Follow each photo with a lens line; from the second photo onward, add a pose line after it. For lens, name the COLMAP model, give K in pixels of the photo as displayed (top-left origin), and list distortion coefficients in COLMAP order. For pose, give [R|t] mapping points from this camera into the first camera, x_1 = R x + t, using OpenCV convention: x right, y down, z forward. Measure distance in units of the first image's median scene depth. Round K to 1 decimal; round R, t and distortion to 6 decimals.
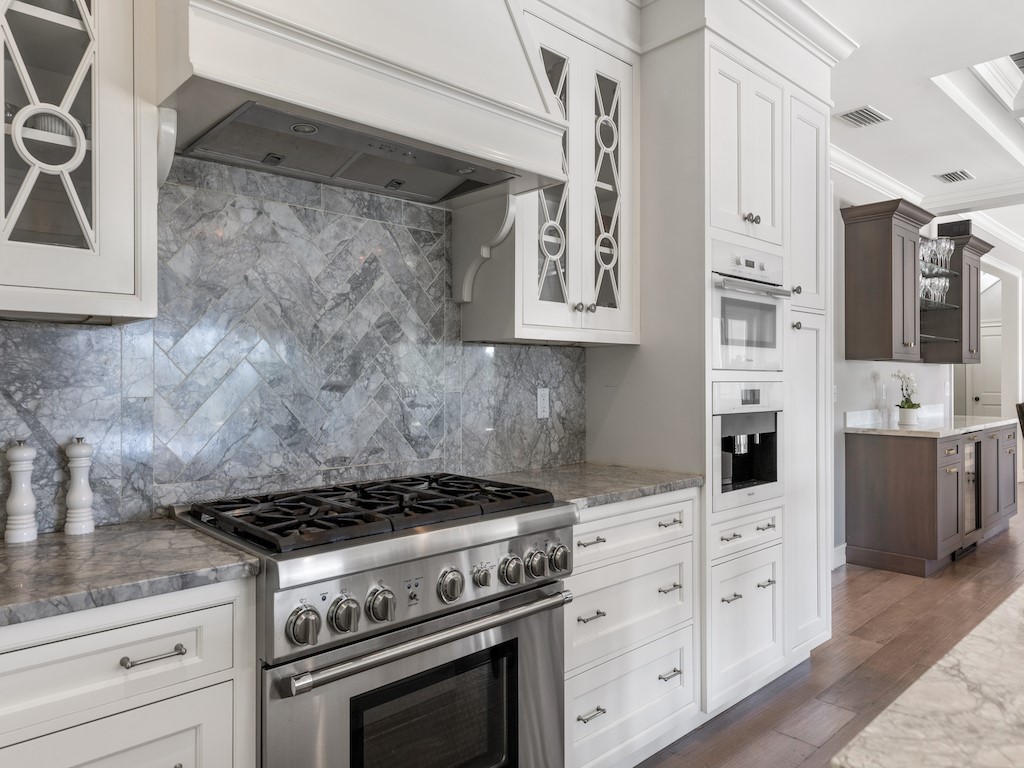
lens RADIAL K [[687.0, 0, 511.4], [0, 687.0, 376.1], [0, 0, 1]] dist [0.012491, -0.000326]
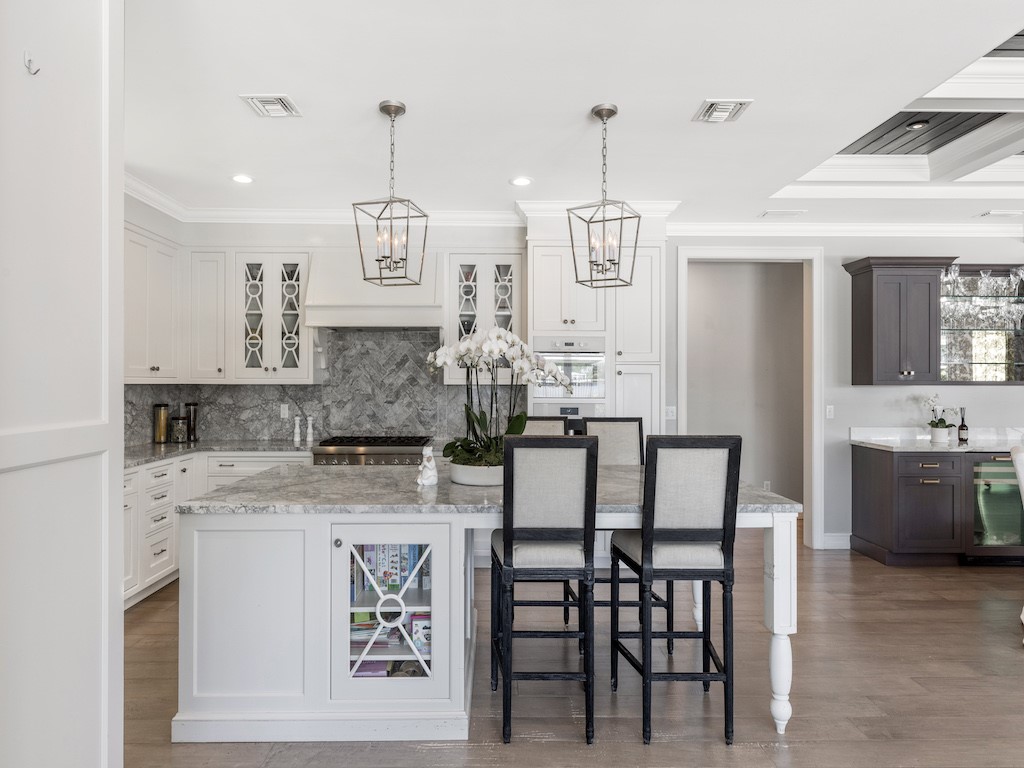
lens RADIAL K [[642.3, 0, 509.0], [0, 642.3, 375.3], [0, 0, 1]] dist [0.006761, 0.000920]
pose [[0.739603, -0.002137, -0.673040, 1.781190], [-0.000946, 0.999991, -0.004215, -0.079462], [0.673043, 0.003754, 0.739594, -0.595396]]
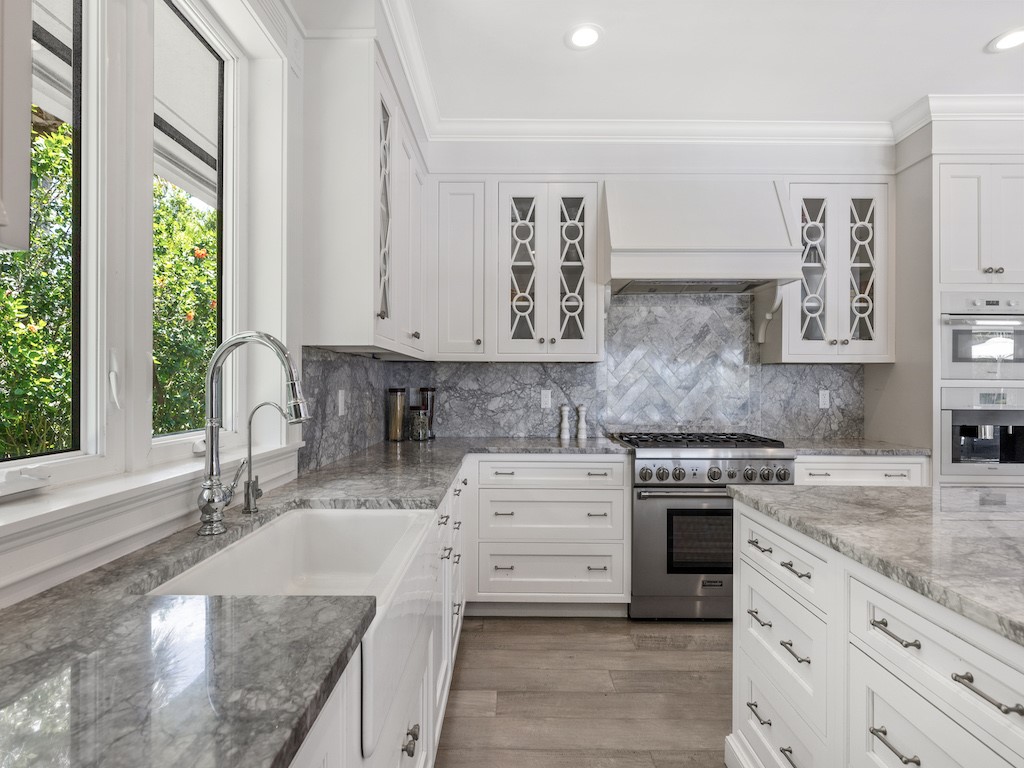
lens RADIAL K [[553.2, 0, 509.4], [0, 553.2, 380.4], [0, 0, 1]] dist [0.007762, 0.001098]
pose [[0.733253, 0.002708, -0.679951, 0.483955], [-0.003020, 0.999995, 0.000726, -0.005569], [0.679949, 0.001521, 0.733258, -0.598140]]
